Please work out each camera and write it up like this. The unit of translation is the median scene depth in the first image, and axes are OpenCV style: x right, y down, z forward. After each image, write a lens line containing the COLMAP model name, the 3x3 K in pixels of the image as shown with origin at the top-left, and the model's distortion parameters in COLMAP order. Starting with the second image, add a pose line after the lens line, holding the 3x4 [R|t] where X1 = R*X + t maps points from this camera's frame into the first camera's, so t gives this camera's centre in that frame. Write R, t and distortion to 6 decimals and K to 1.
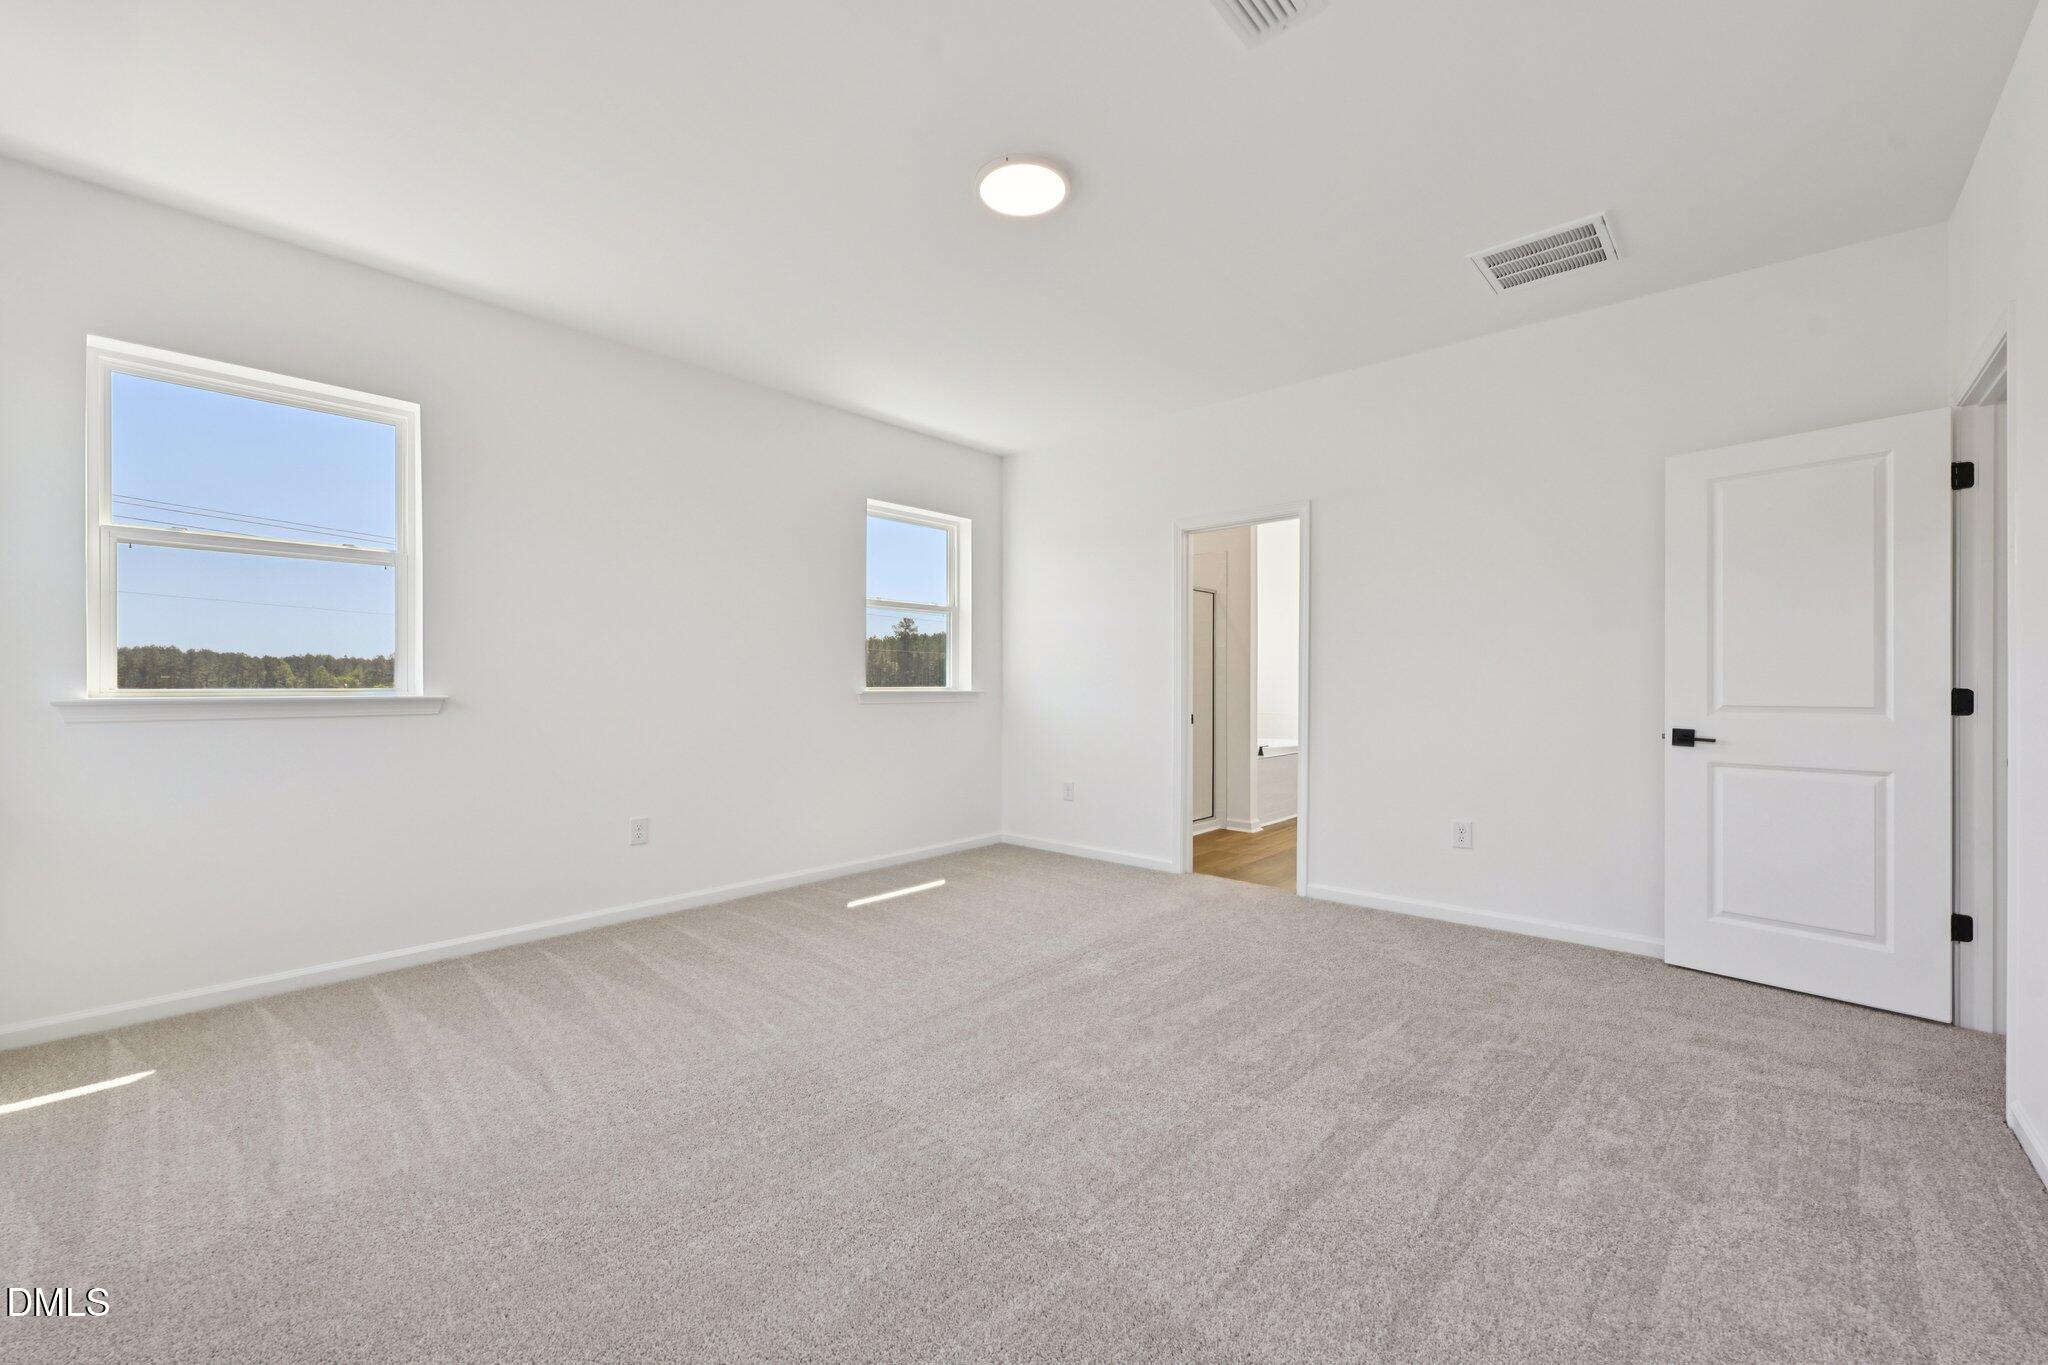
lens RADIAL K [[820.6, 0, 1024.0], [0, 820.6, 682.5], [0, 0, 1]] dist [0.000267, 0.000070]
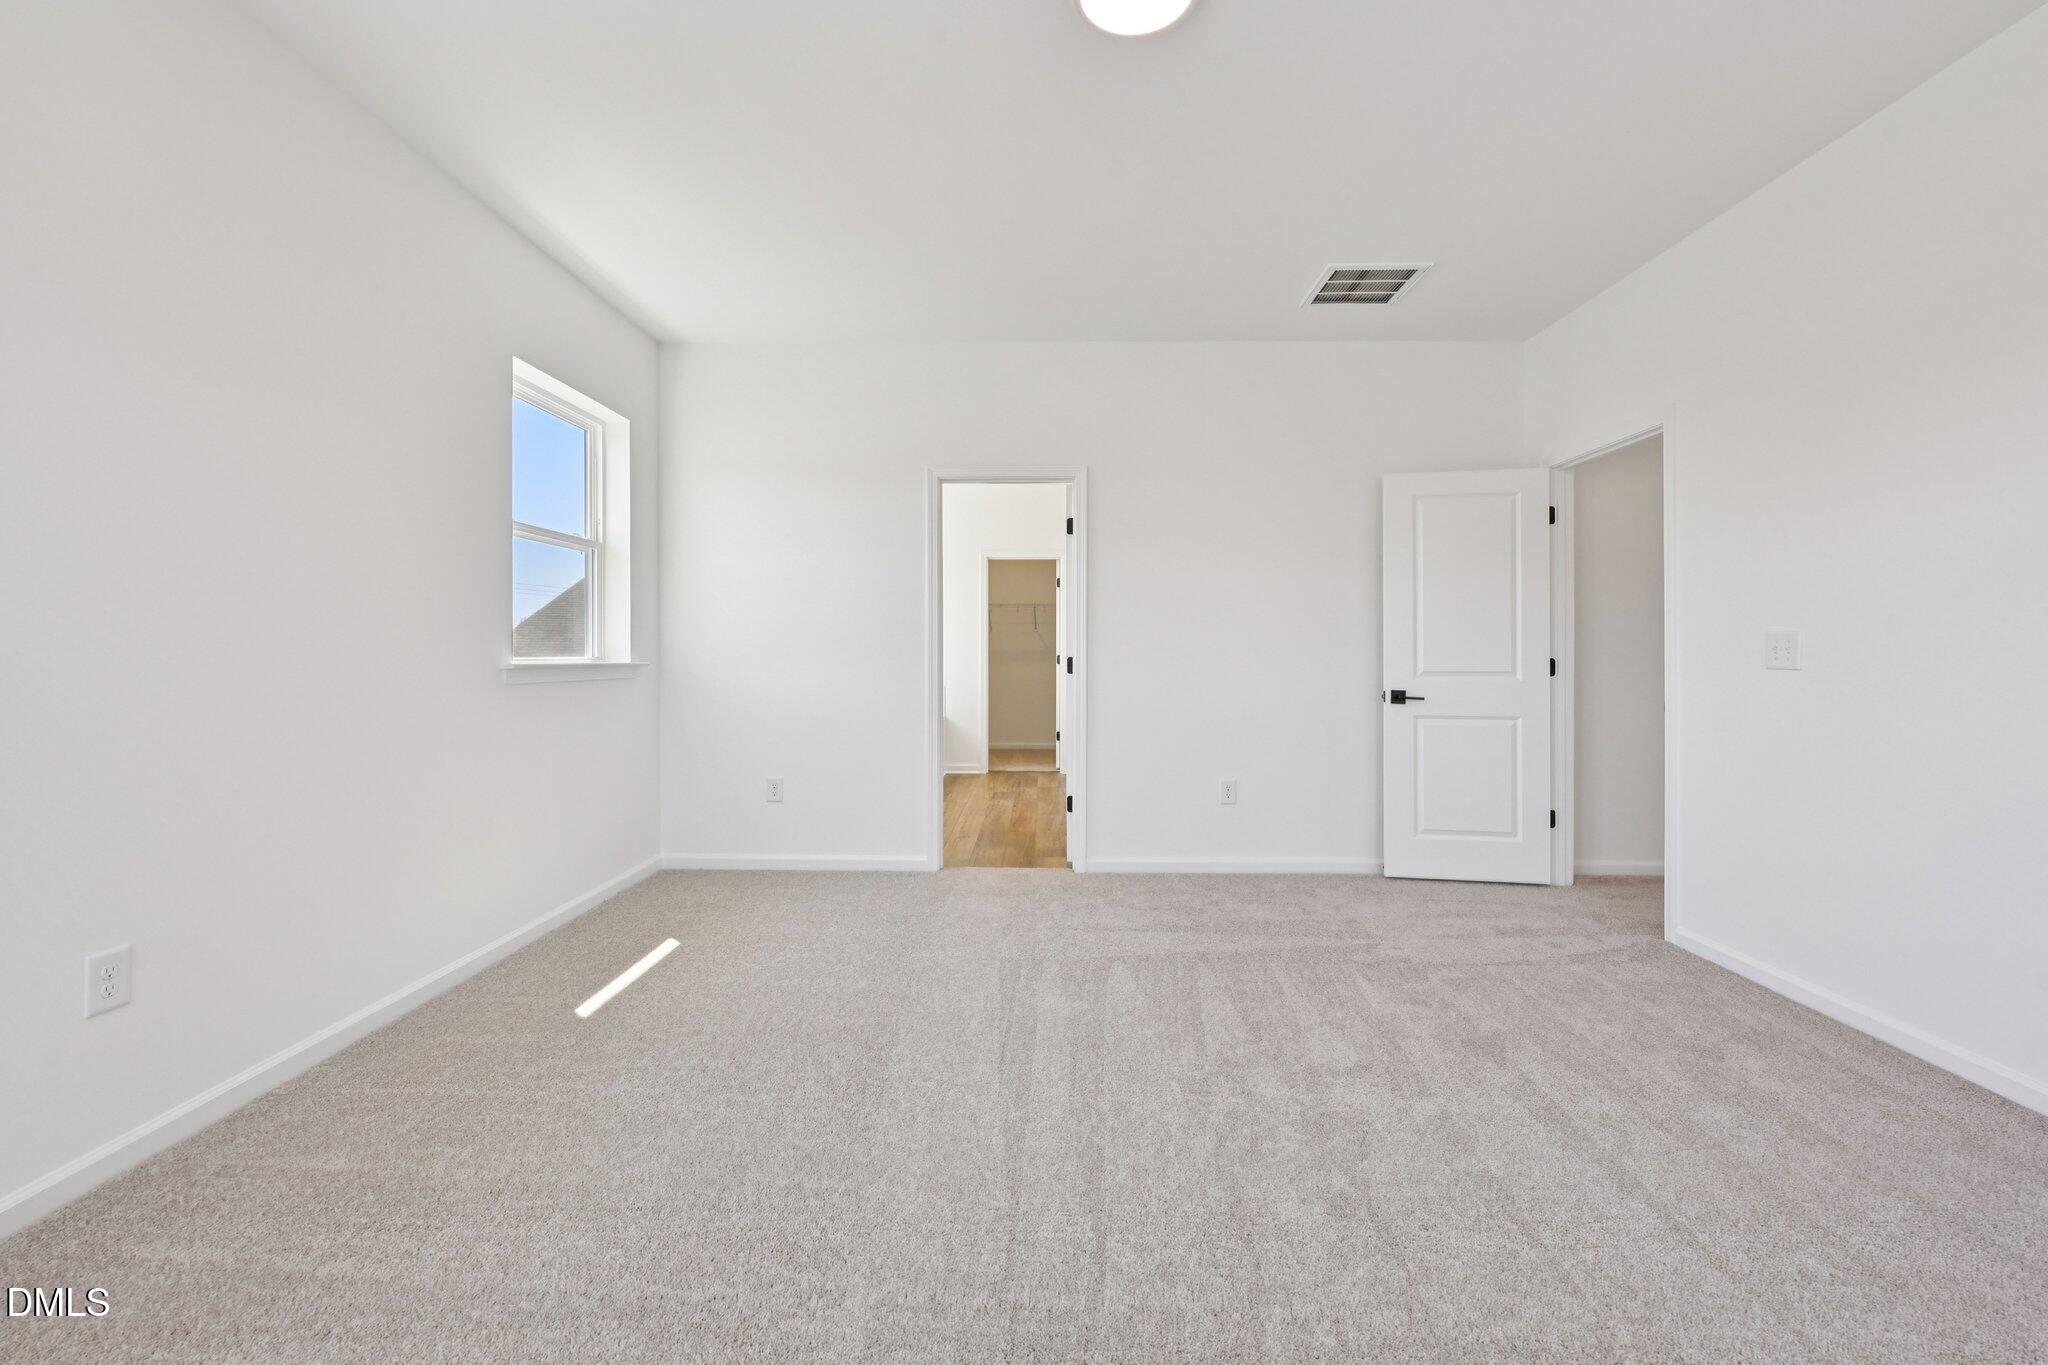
lens RADIAL K [[828.6, 0, 1010.2], [0, 828.6, 653.3], [0, 0, 1]] dist [-0.000941, -0.000085]
pose [[0.756562, 0.002203, 0.653918, -0.502498], [-0.003681, 0.999993, 0.000890, 0.000677], [-0.653911, -0.003080, 0.756565, 0.434244]]
